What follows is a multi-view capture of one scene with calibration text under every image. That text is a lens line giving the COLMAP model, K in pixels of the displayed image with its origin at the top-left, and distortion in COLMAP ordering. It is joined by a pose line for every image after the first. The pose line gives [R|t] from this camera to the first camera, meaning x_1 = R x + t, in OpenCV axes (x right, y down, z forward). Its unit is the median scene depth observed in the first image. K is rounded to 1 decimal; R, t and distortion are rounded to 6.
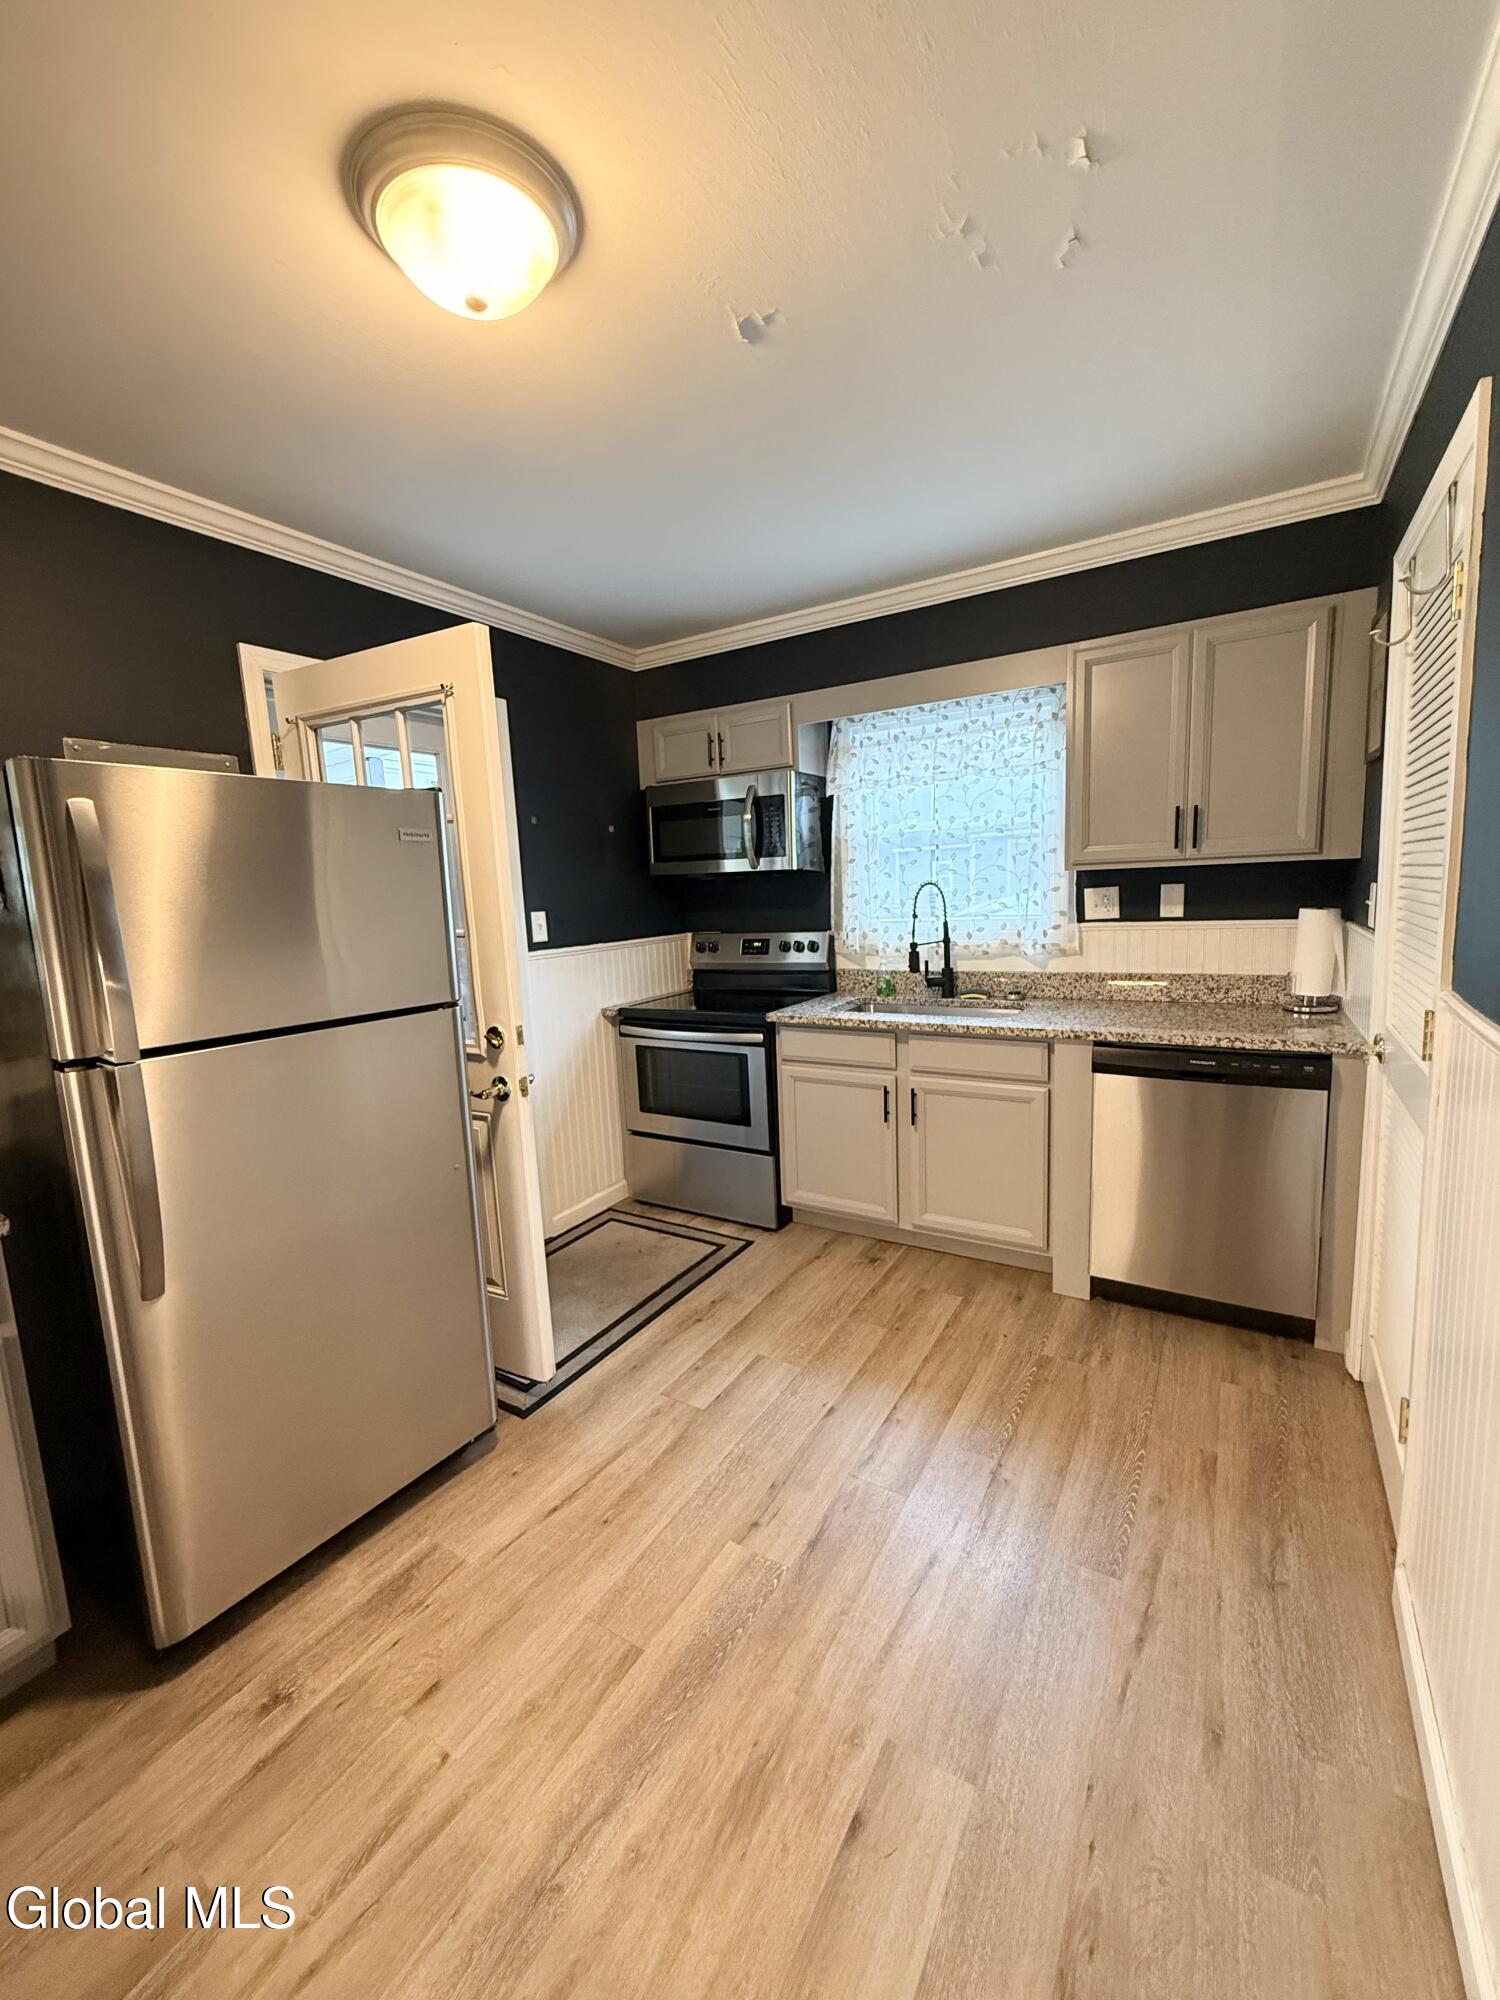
lens RADIAL K [[798.5, 0, 748.6], [0, 798.5, 995.3], [0, 0, 1]] dist [-0.003951, -0.000001]
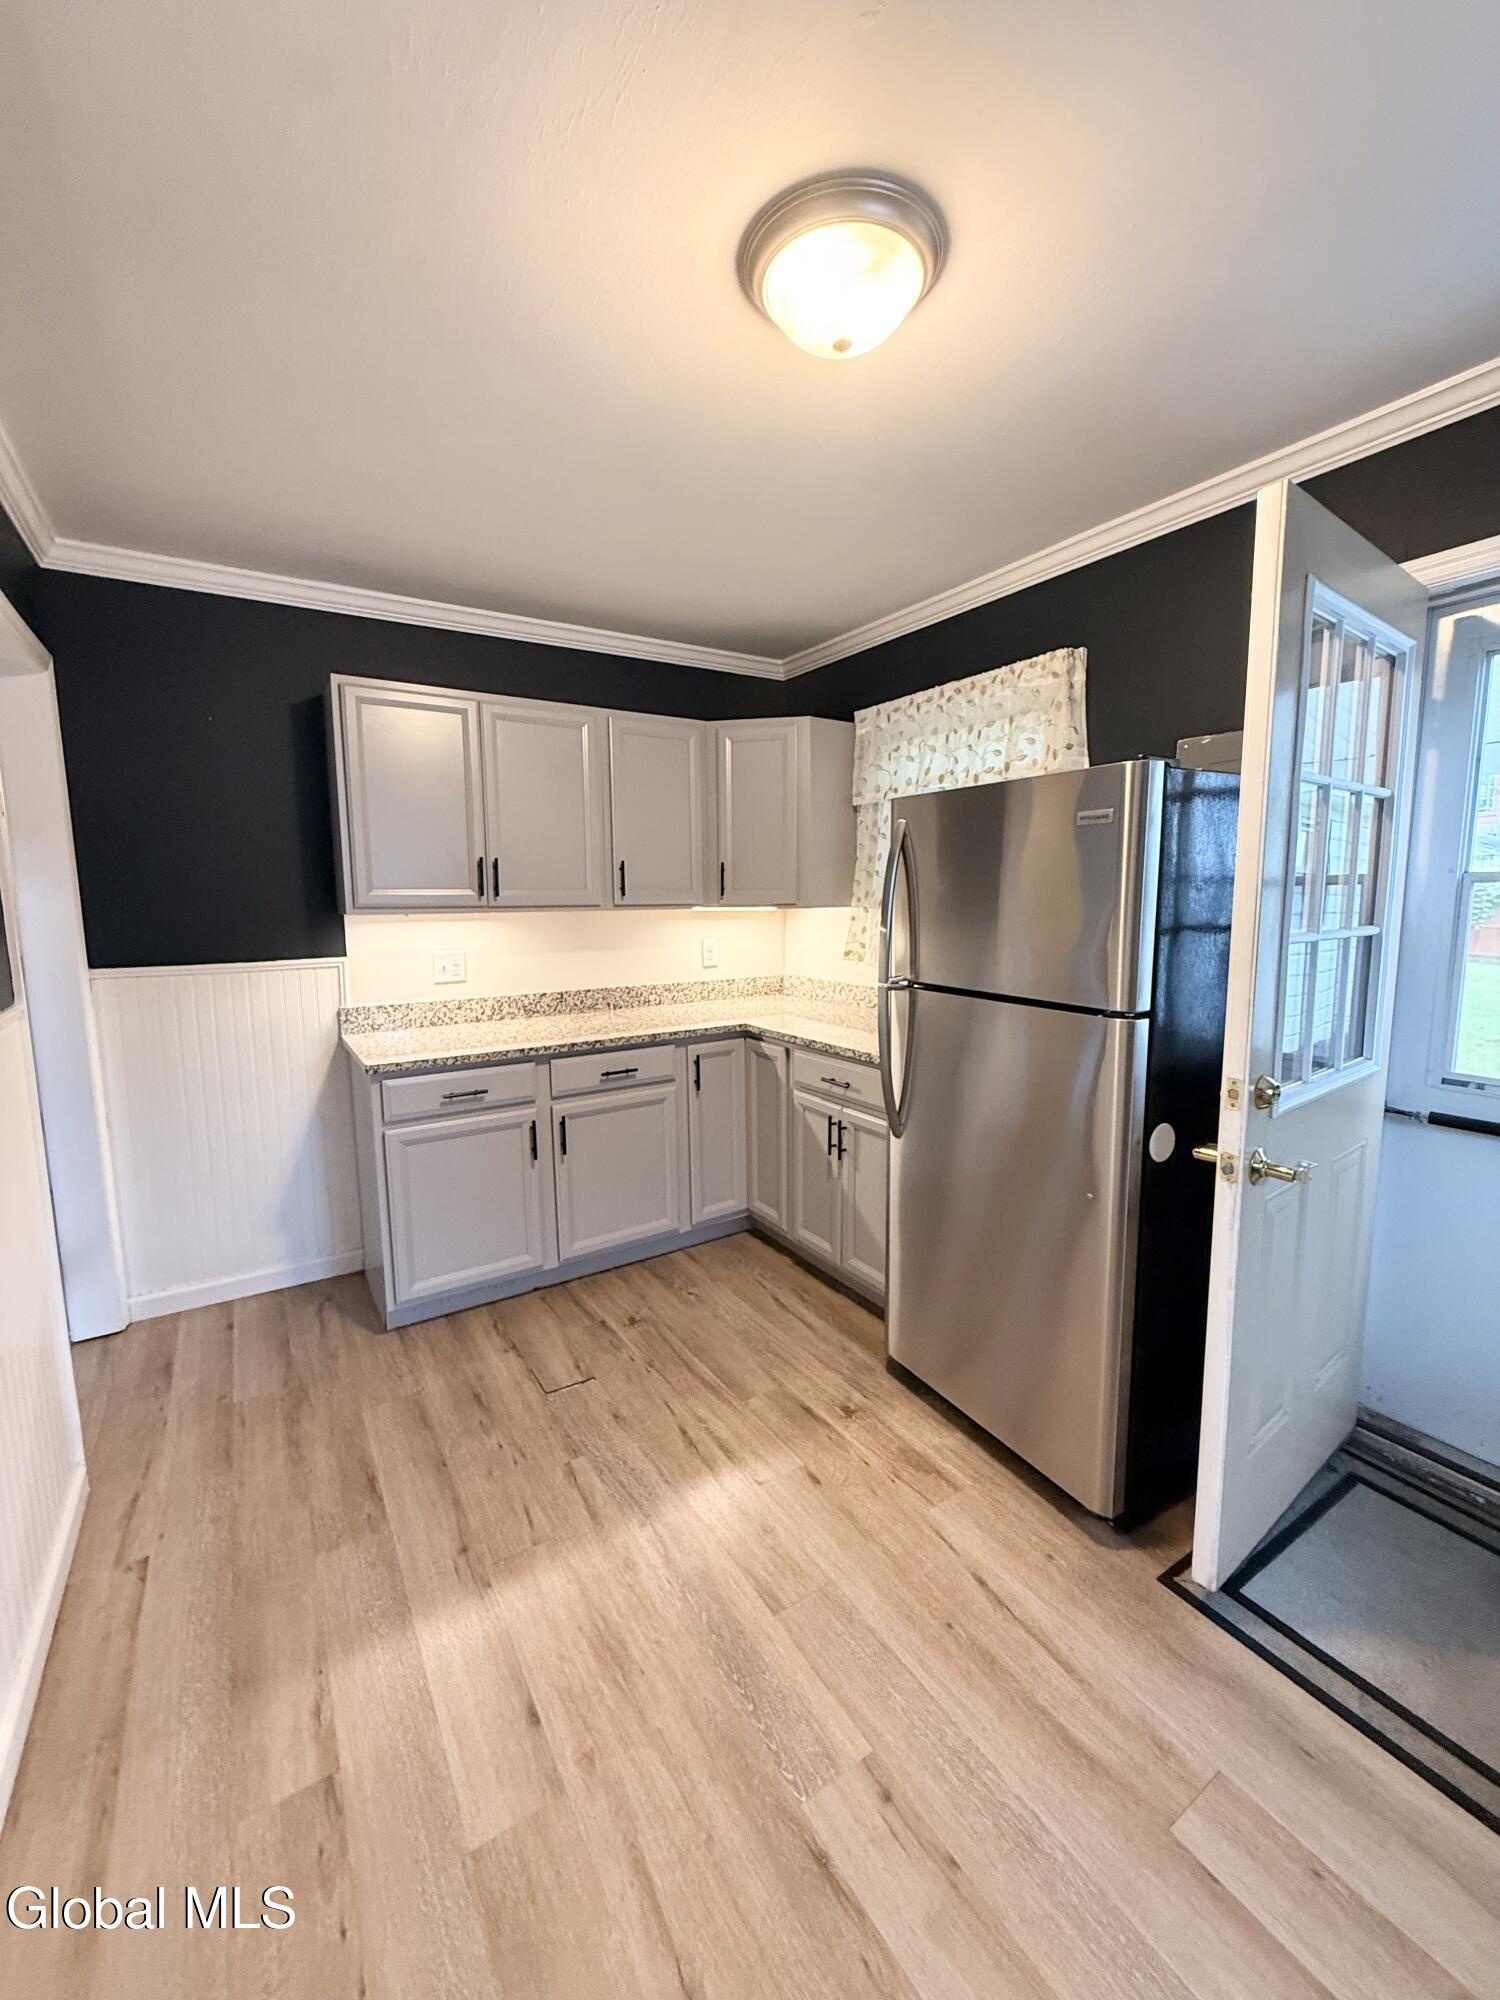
lens RADIAL K [[798.5, 0, 746.5], [0, 798.5, 994.0], [0, 0, 1]] dist [-0.003951, -0.000001]
pose [[-0.442176, 0.158011, -0.882900, 0.604665], [-0.097764, 0.970004, 0.222562, -0.175950], [0.891584, 0.184727, -0.413465, 1.112787]]
